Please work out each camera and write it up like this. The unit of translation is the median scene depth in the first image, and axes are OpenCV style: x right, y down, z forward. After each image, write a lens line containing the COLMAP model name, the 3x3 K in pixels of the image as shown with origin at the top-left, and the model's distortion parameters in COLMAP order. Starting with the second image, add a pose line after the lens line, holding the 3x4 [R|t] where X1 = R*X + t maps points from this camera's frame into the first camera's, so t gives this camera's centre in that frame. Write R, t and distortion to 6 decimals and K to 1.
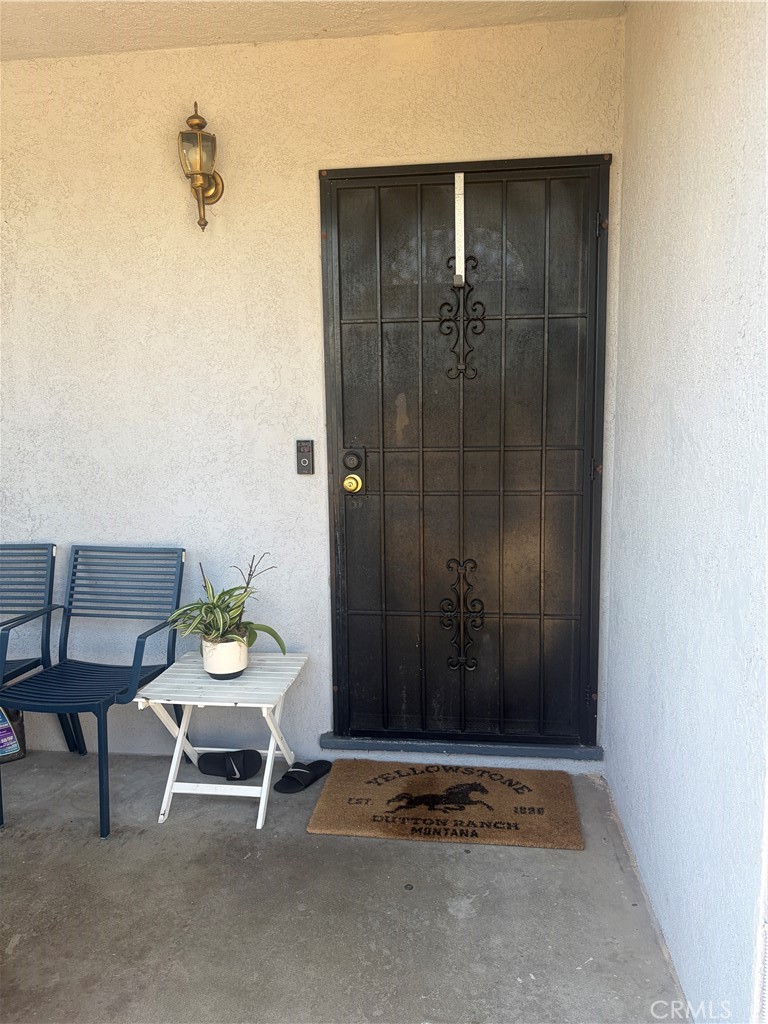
lens RADIAL K [[774.6, 0, 387.7], [0, 774.6, 511.3], [0, 0, 1]] dist [0.044780, -0.054710]
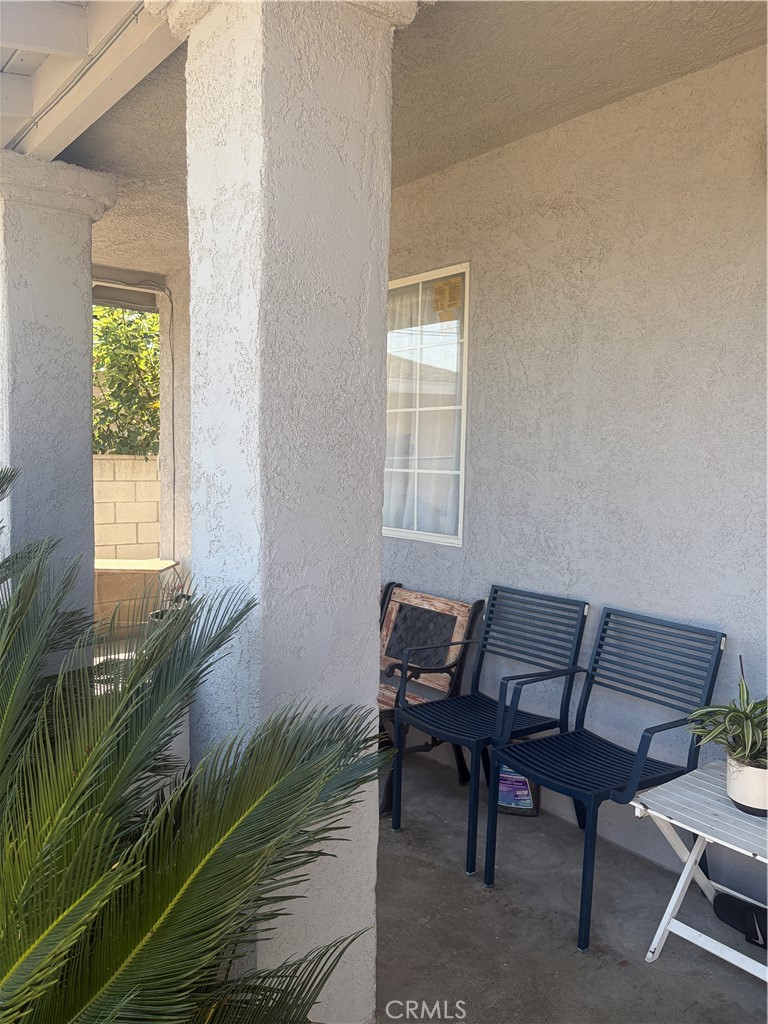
lens RADIAL K [[774.6, 0, 383.9], [0, 774.6, 515.0], [0, 0, 1]] dist [0.044780, -0.054710]
pose [[0.727553, 0.081233, -0.681226, 0.026790], [-0.125332, 0.991993, -0.015564, -0.018441], [0.674507, 0.096703, 0.731908, 0.140984]]
